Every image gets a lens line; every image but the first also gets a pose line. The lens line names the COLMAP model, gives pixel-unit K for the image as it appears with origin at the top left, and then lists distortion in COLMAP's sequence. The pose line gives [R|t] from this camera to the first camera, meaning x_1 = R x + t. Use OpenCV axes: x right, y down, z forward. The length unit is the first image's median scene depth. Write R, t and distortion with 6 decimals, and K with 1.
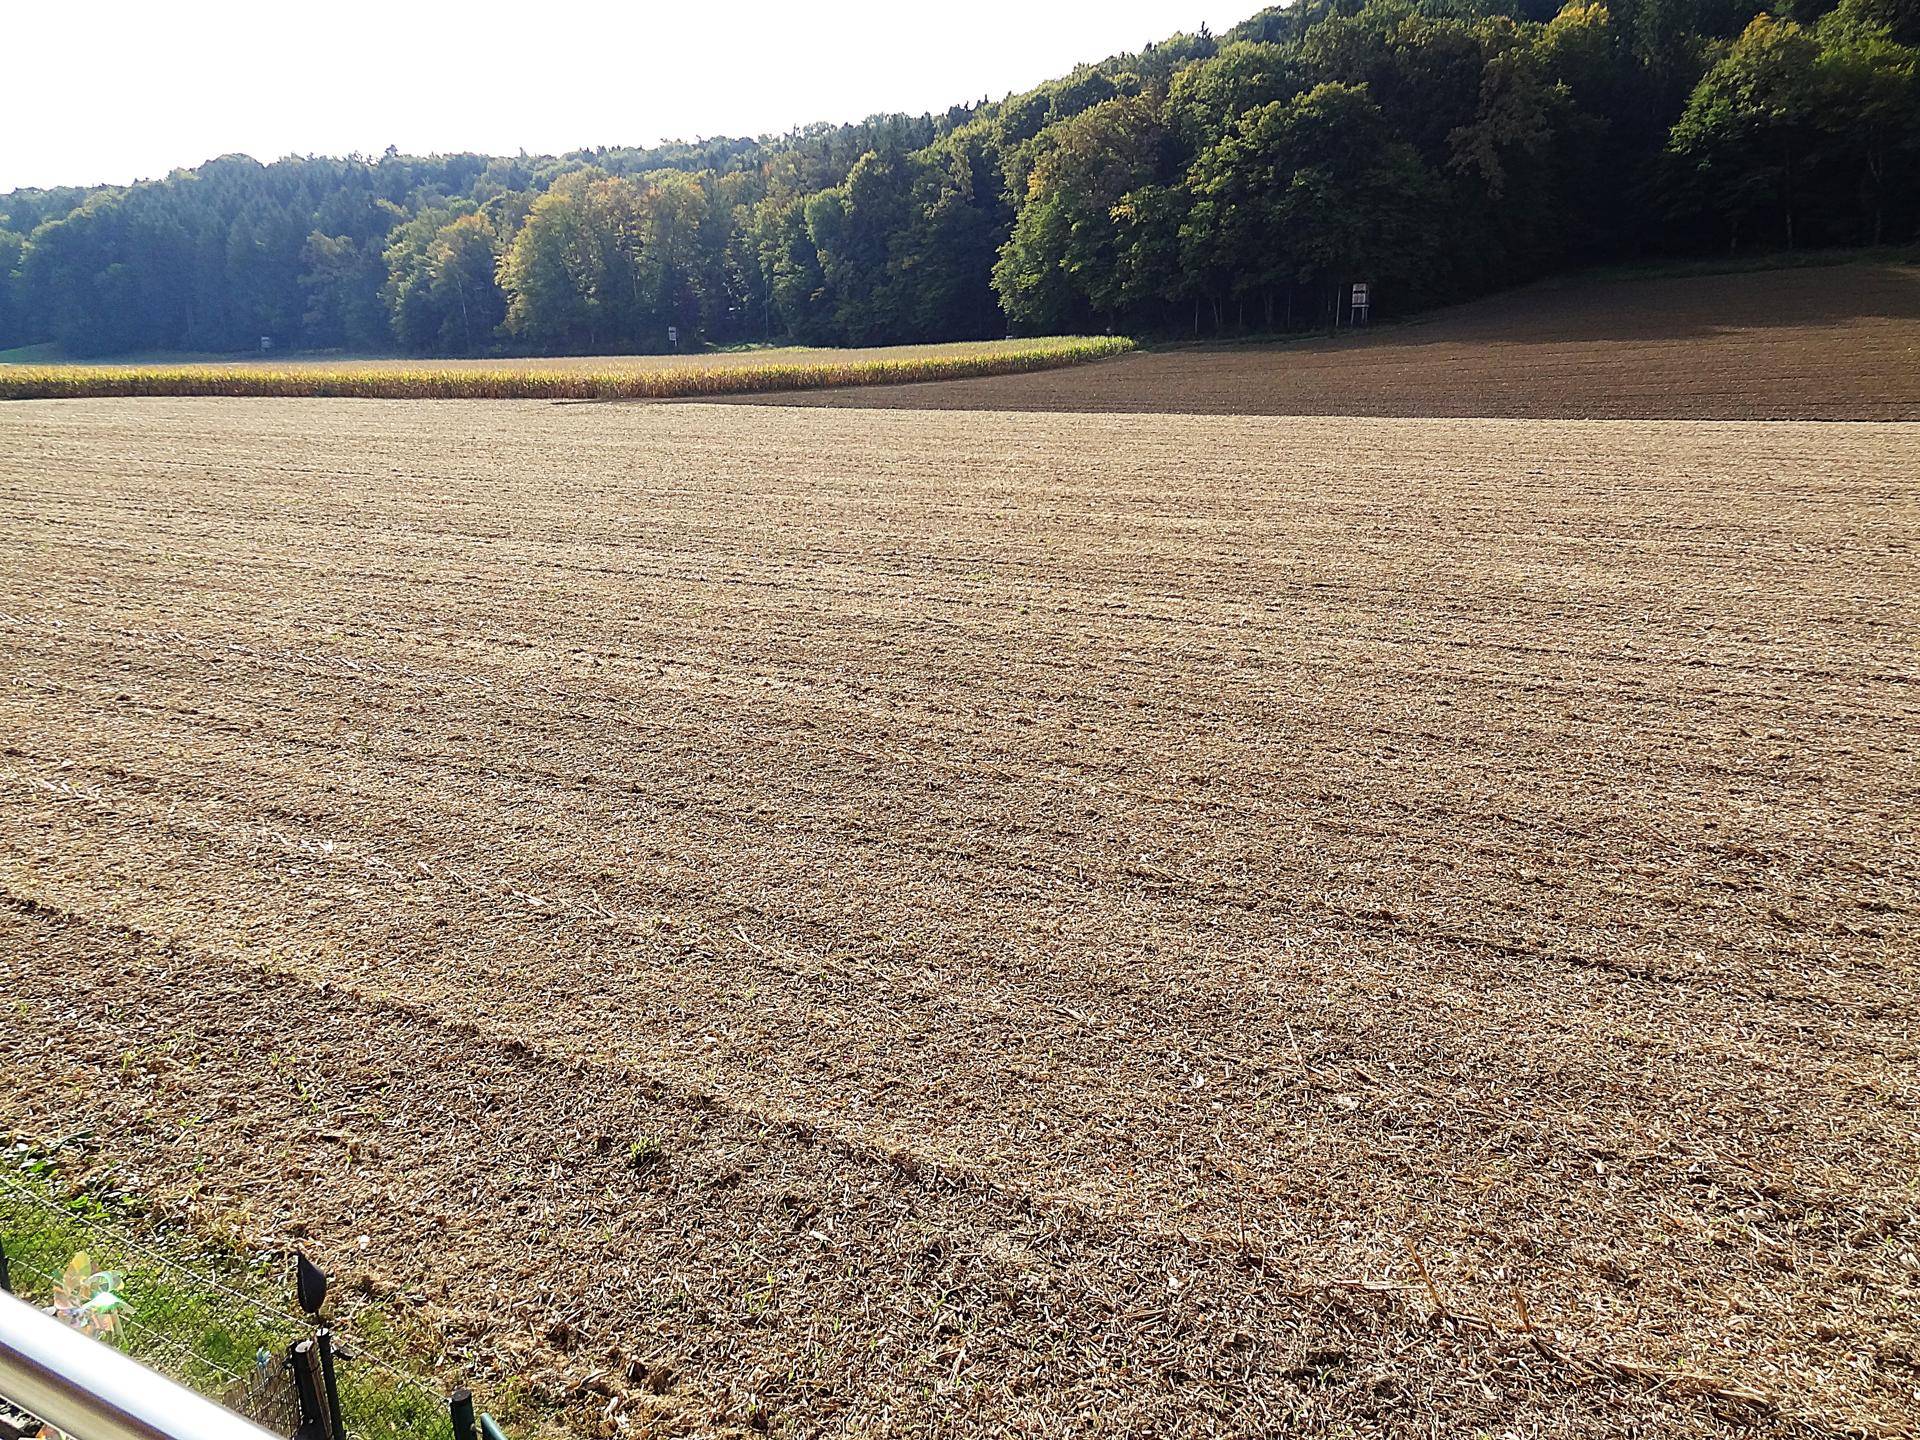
lens RADIAL K [[1336.4, 0, 972.1], [0, 1336.4, 710.0], [0, 0, 1]] dist [0.001061, 0.006294]
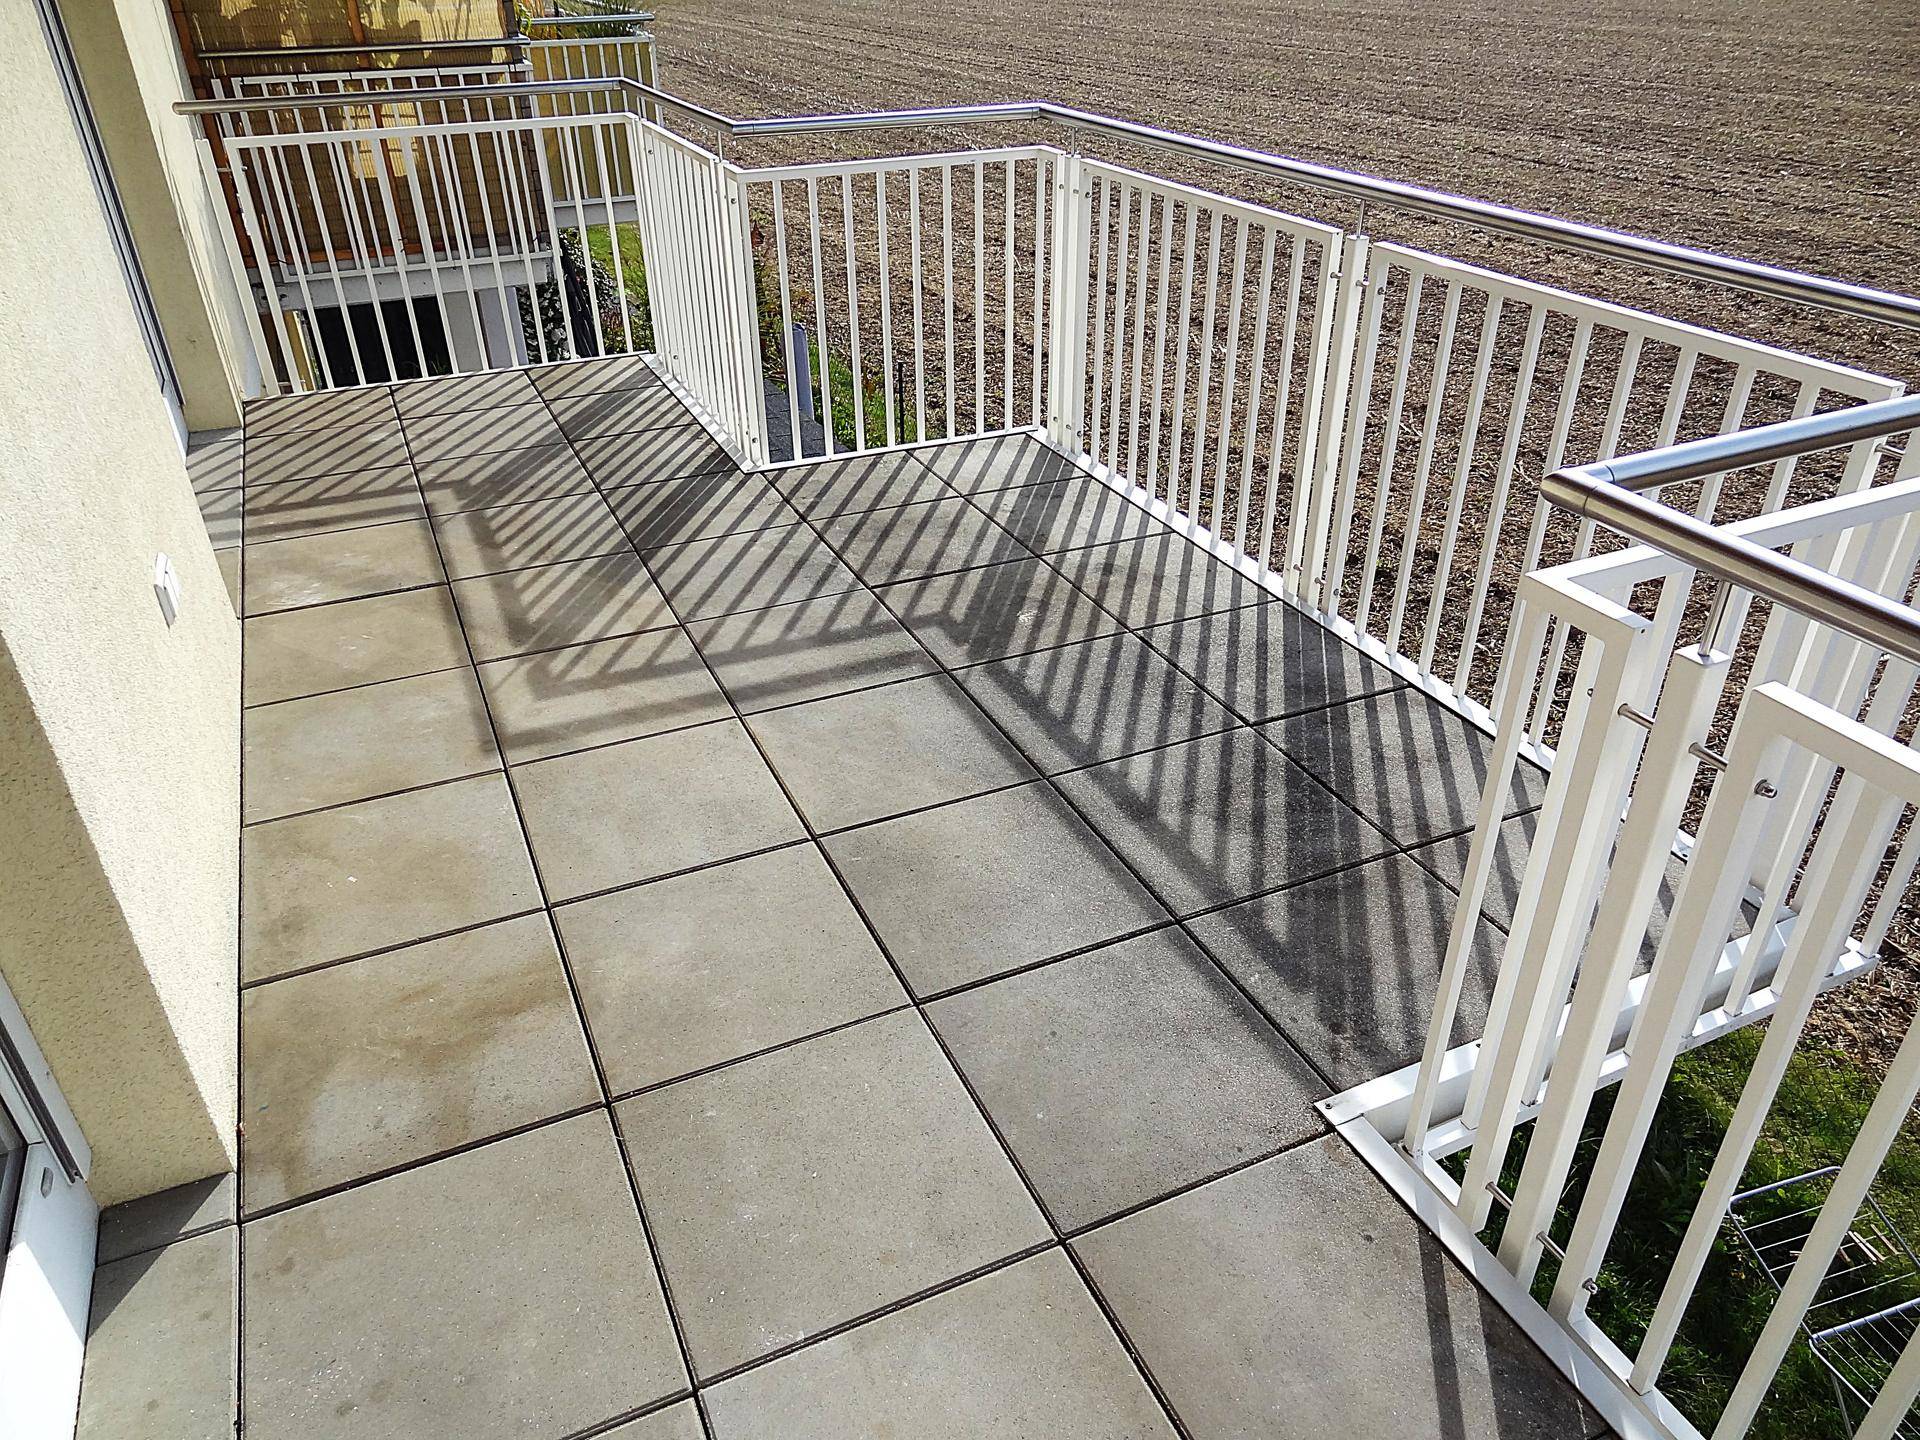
lens RADIAL K [[1338.1, 0, 966.5], [0, 1338.1, 712.2], [0, 0, 1]] dist [0.001529, 0.006538]
pose [[0.781799, 0.314281, -0.538533, 0.101961], [-0.155461, 0.934655, 0.319767, 0.044077], [0.603840, -0.166273, 0.779571, -0.167970]]
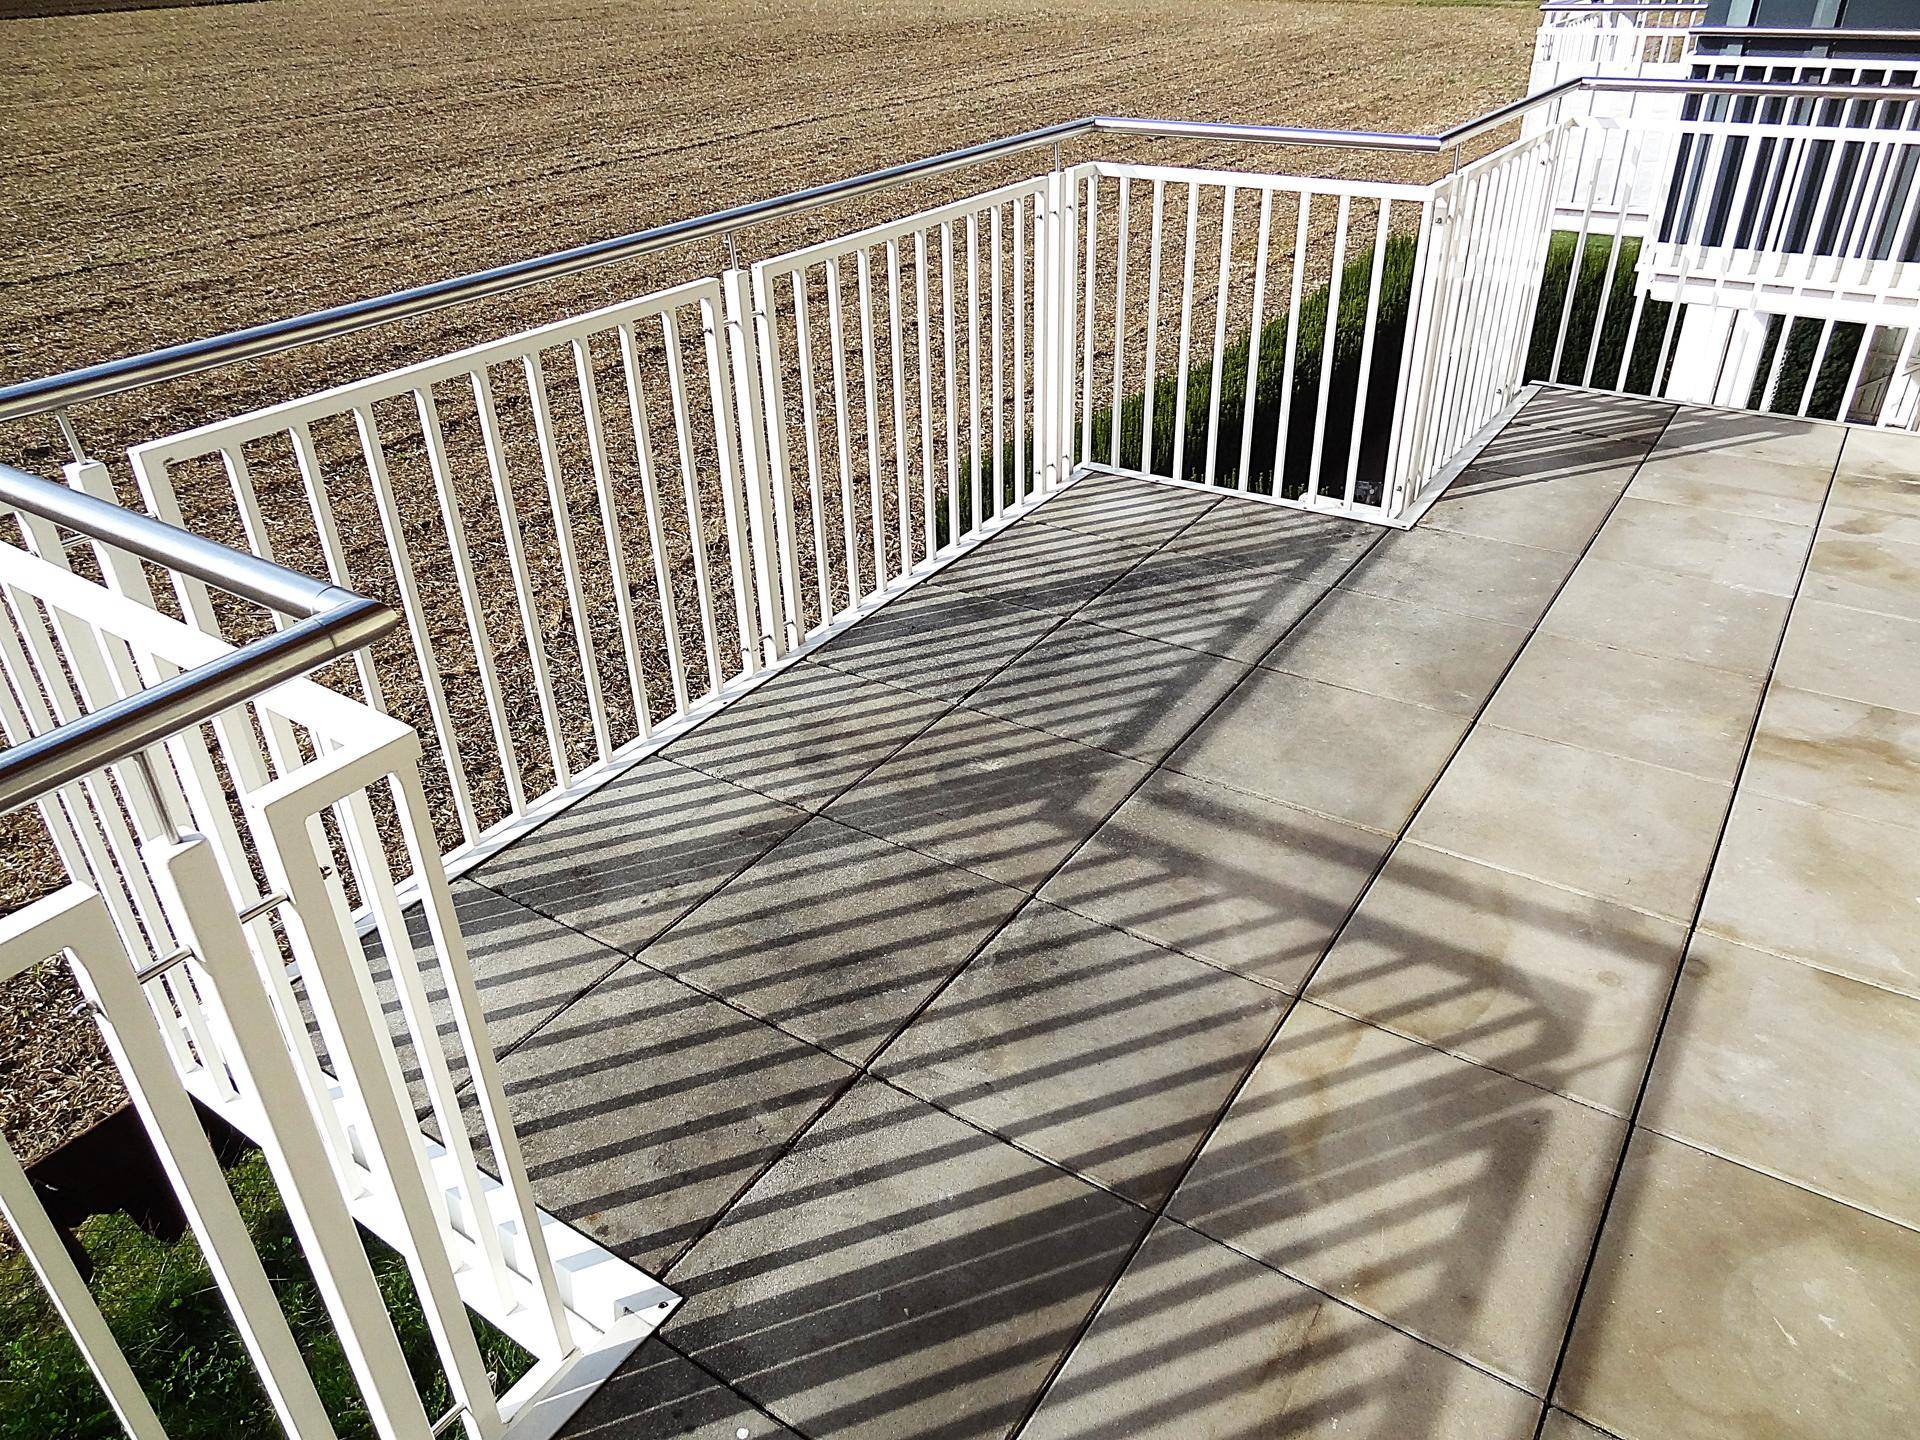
lens RADIAL K [[1338.1, 0, 966.5], [0, 1338.1, 712.2], [0, 0, 1]] dist [0.001529, 0.006538]
pose [[0.118173, -0.503097, 0.856112, -0.145910], [0.277118, 0.844608, 0.458085, 0.011216], [-0.953541, 0.183111, 0.239228, -0.039450]]
